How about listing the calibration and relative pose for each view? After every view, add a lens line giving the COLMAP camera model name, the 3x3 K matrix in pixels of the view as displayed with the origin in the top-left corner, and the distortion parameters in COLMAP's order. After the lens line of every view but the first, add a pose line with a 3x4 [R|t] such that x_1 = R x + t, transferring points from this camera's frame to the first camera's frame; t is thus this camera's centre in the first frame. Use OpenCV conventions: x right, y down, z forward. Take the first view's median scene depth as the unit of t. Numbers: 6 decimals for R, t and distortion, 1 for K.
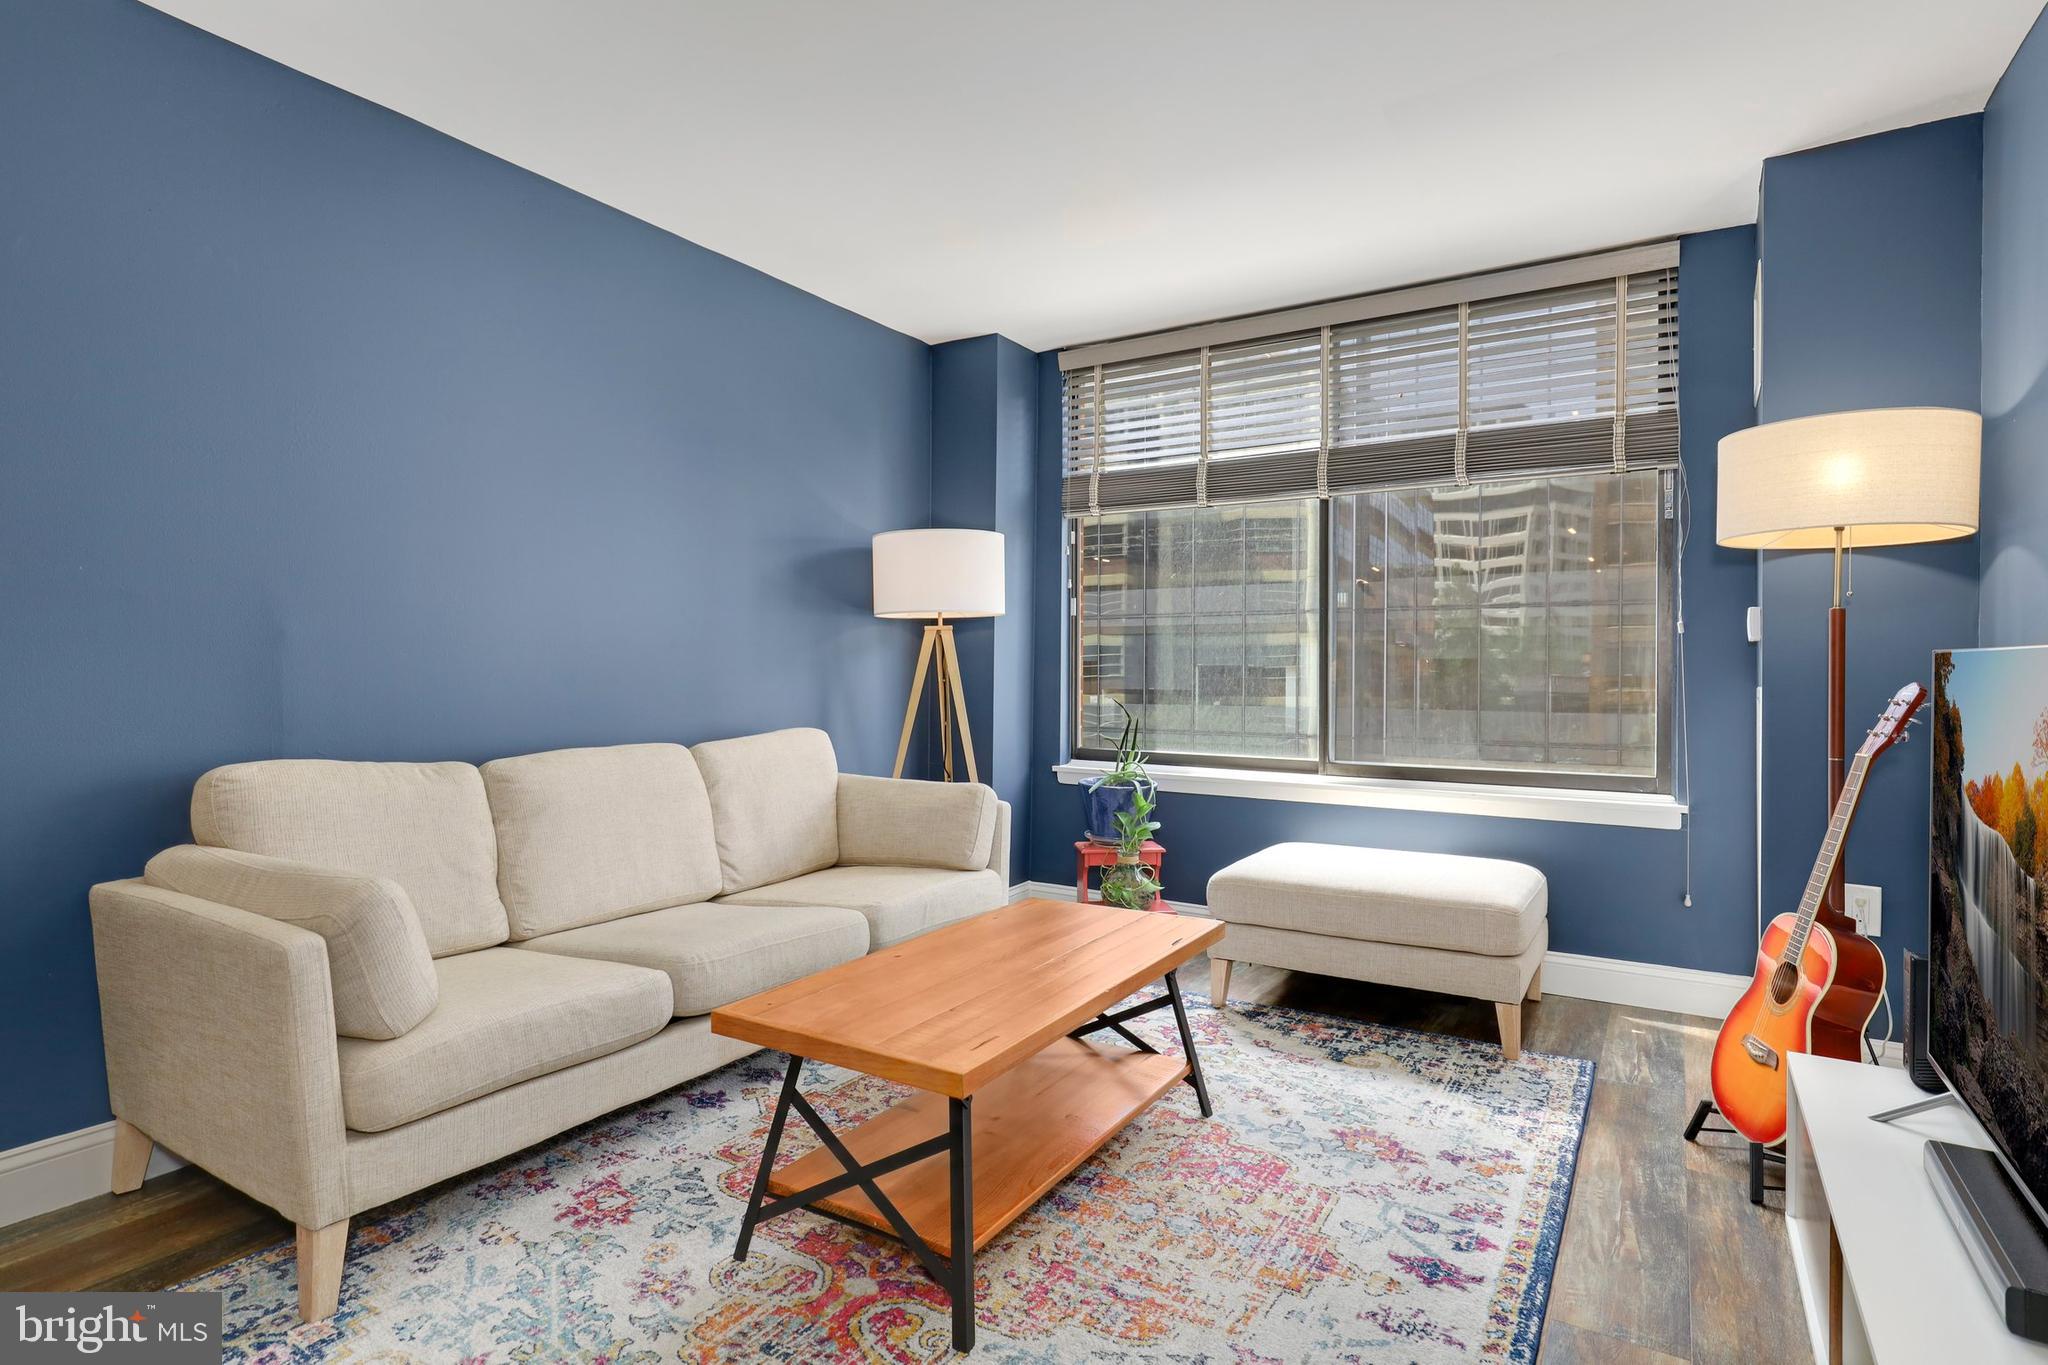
lens RADIAL K [[1058.6, 0, 1028.6], [0, 1058.6, 678.2], [0, 0, 1]] dist [0.002256, 0.004004]
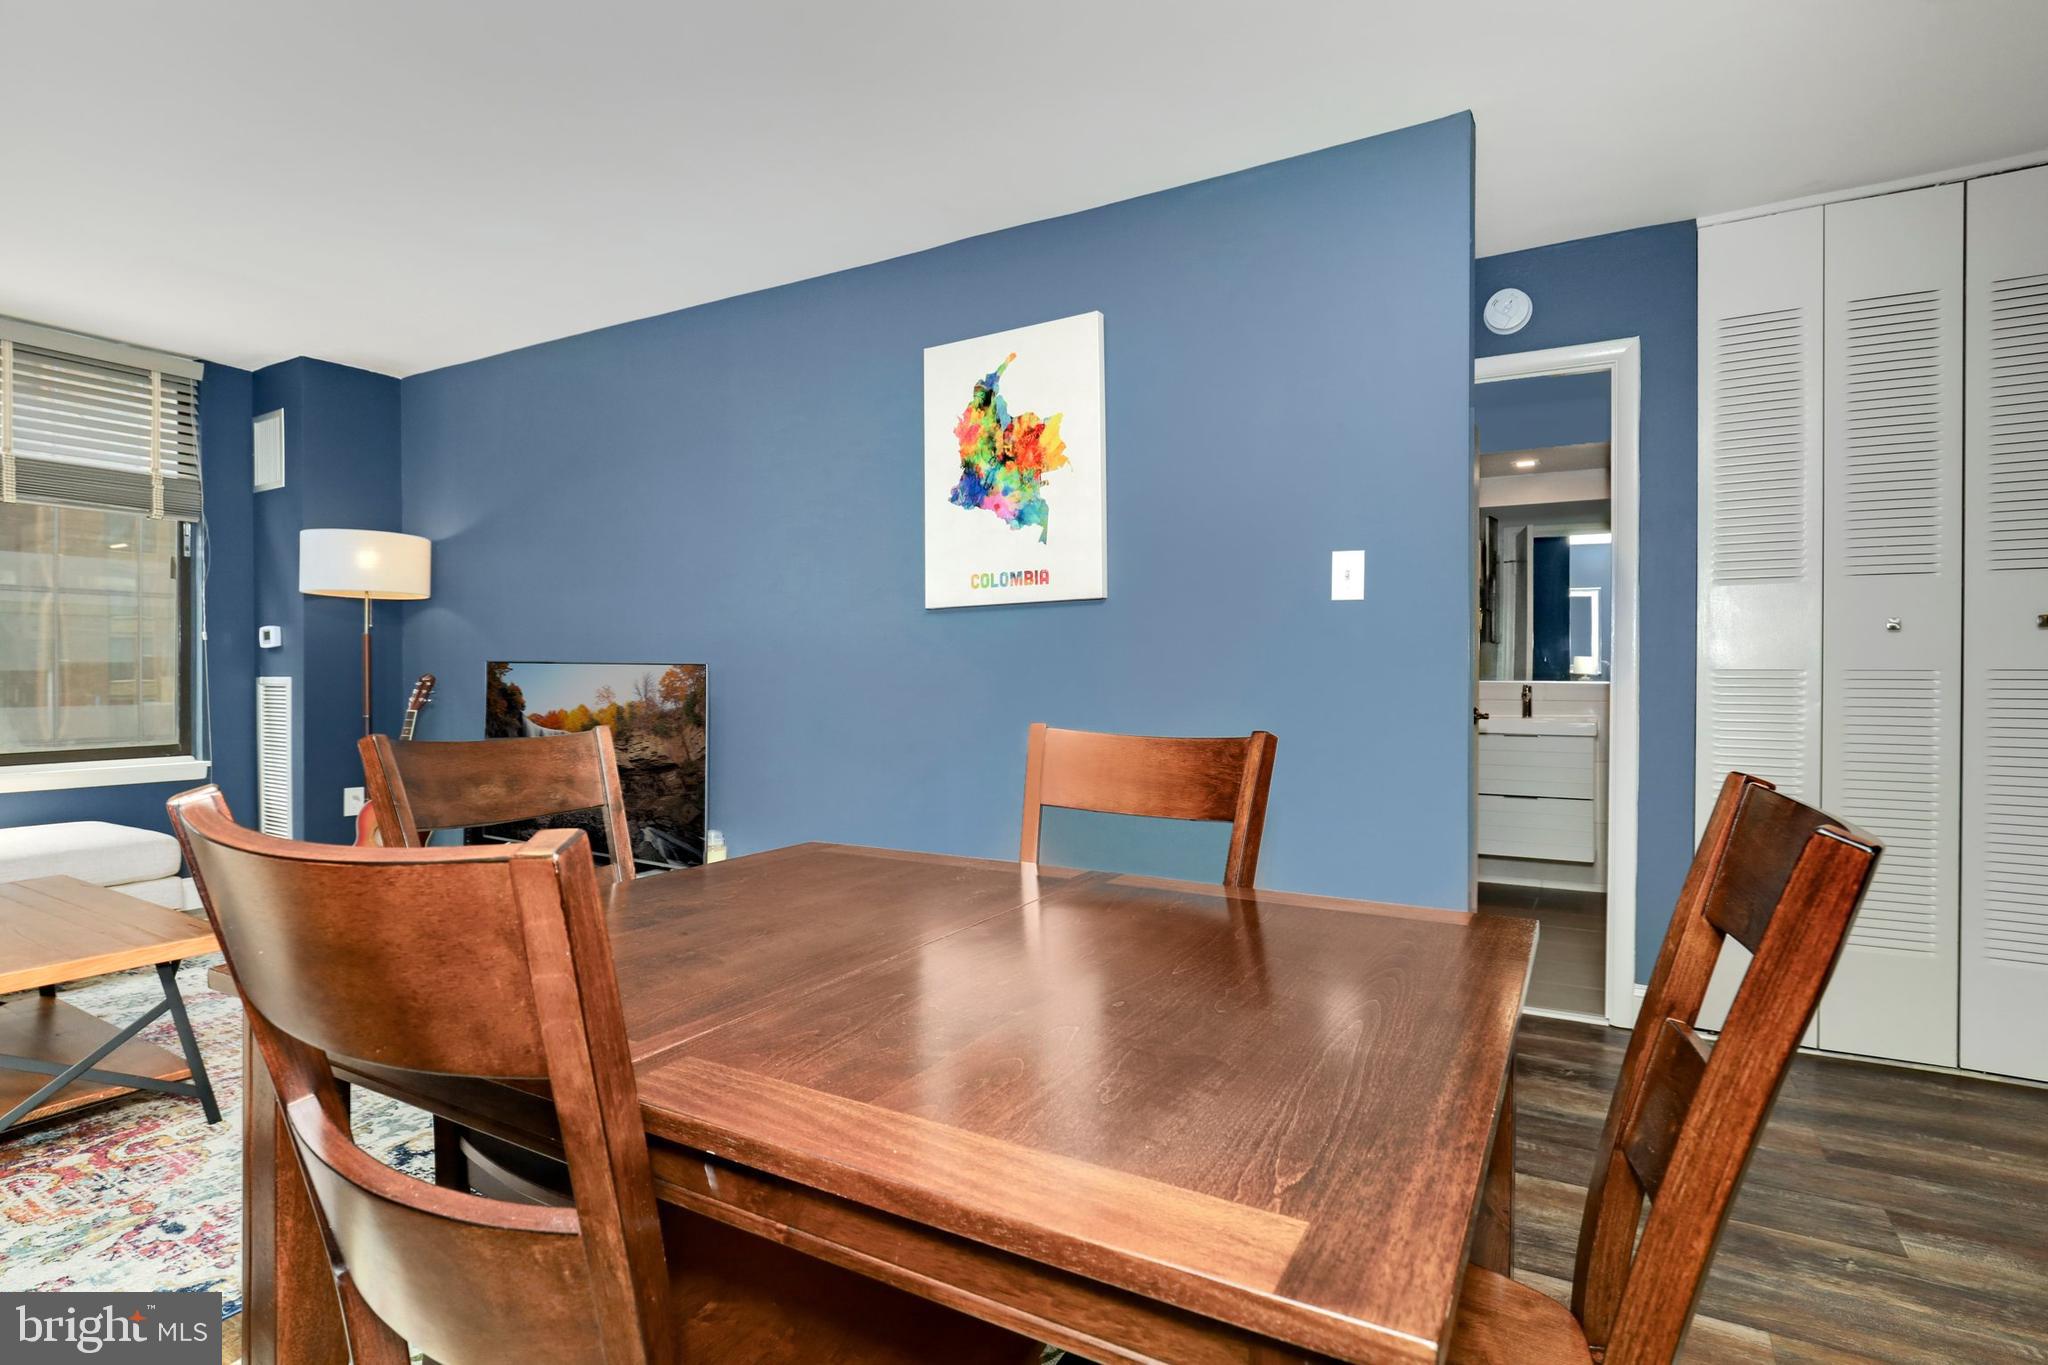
lens RADIAL K [[993.8, 0, 1033.0], [0, 993.8, 686.8], [0, 0, 1]] dist [-0.031007, -0.000076]
pose [[-0.040957, -0.022179, 0.998915, -0.724356], [0.000492, 0.999753, 0.022217, -0.008837], [-0.999161, 0.001402, -0.040936, -0.053647]]
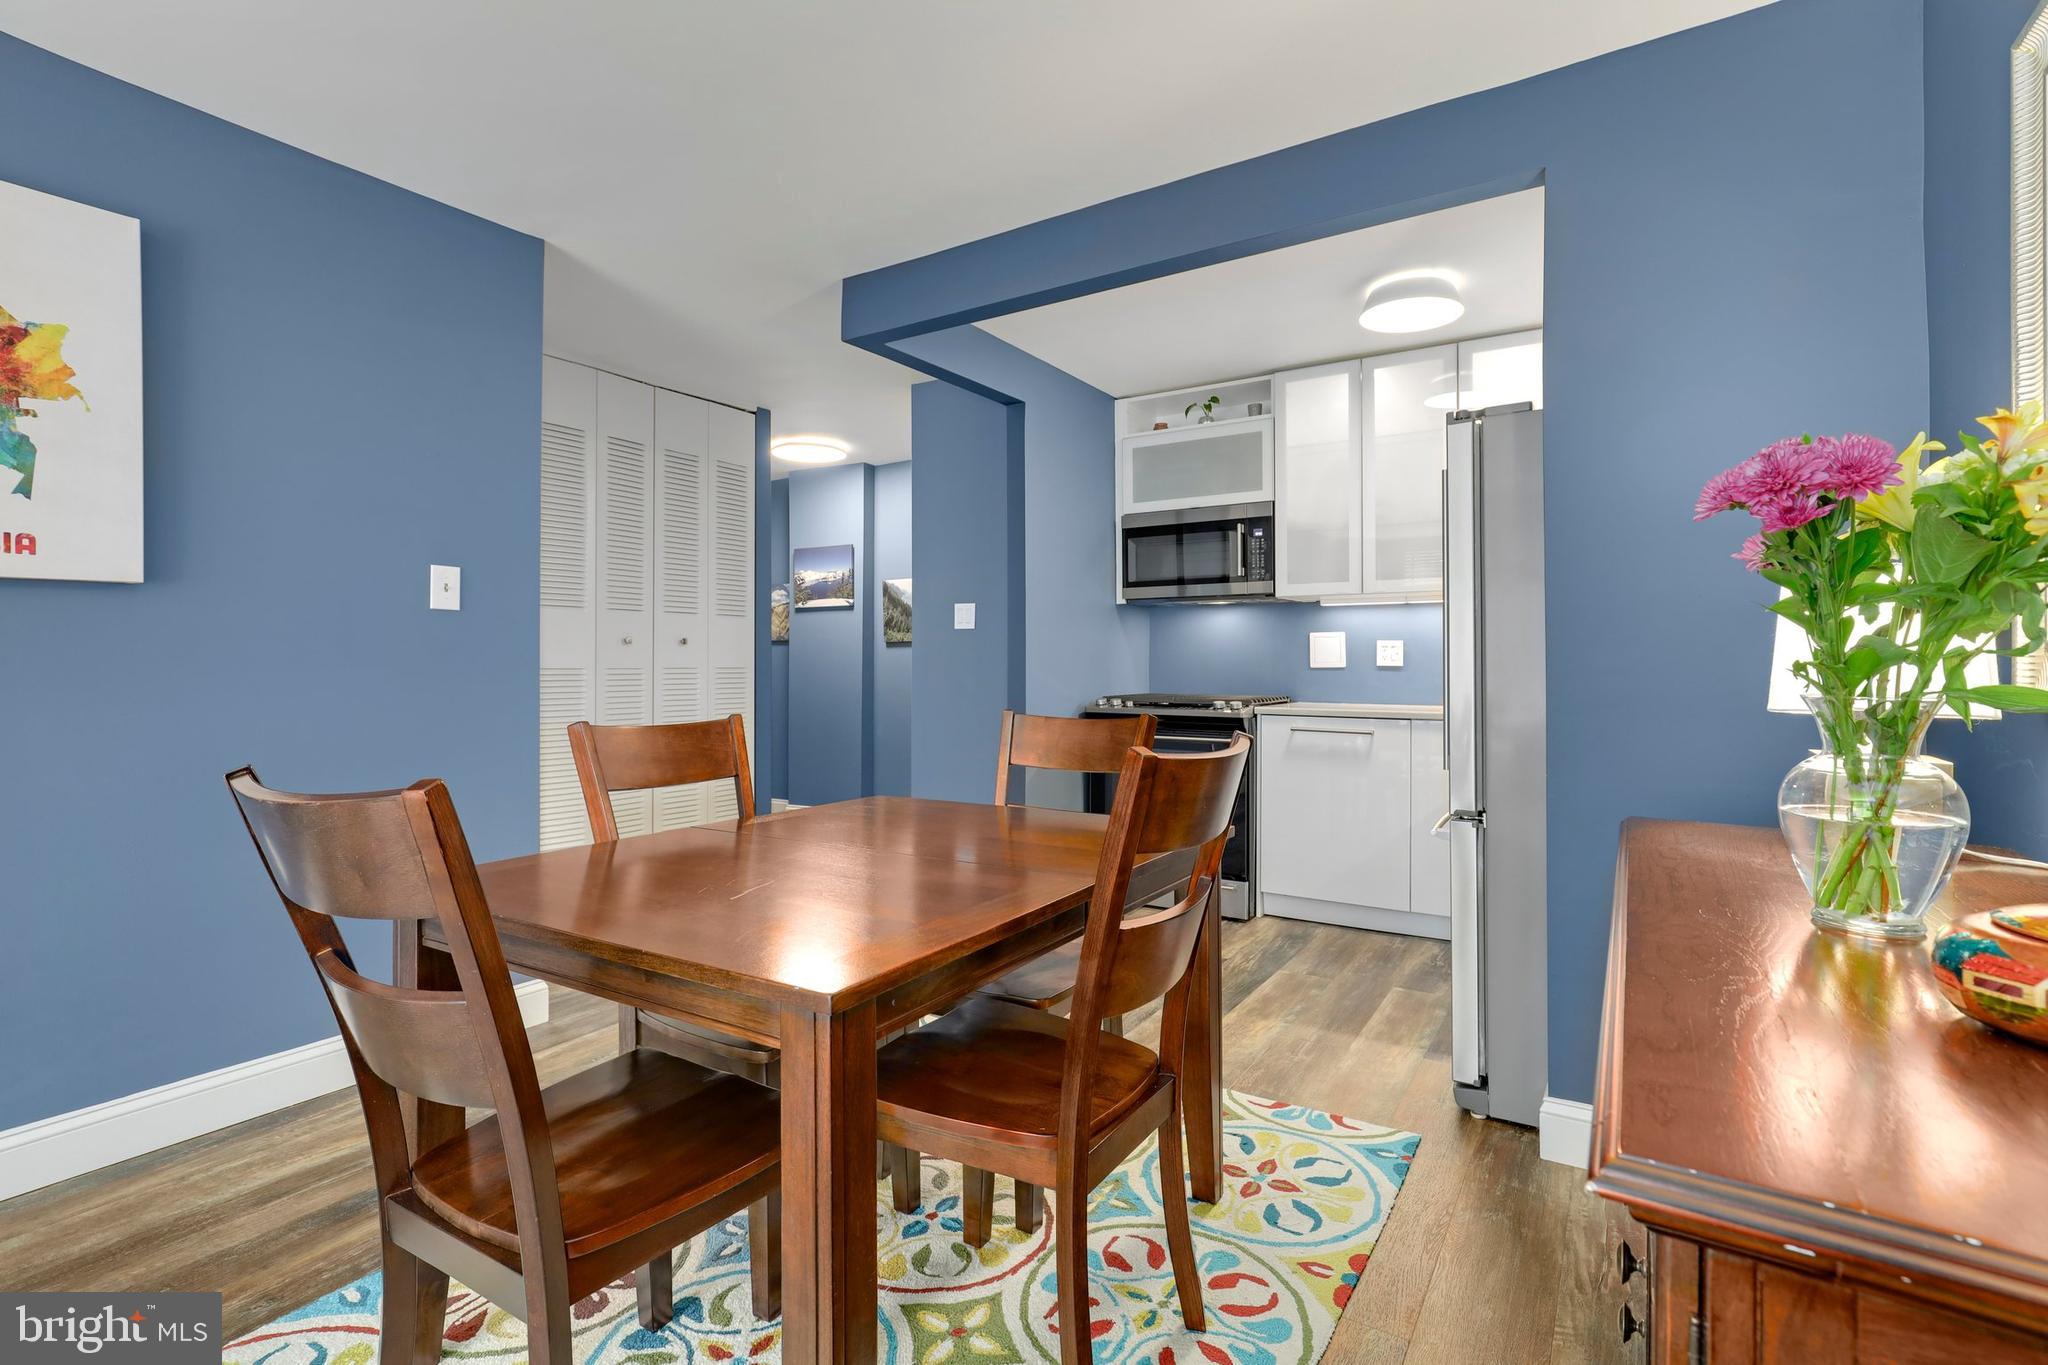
lens RADIAL K [[947.2, 0, 1024.9], [0, 947.2, 665.7], [0, 0, 1]] dist [-0.008220, 0.005393]
pose [[-0.999765, -0.003897, 0.021306, -0.487899], [-0.003922, 0.999992, -0.001109, -0.011962], [-0.021301, -0.001192, -0.999772, 0.473869]]
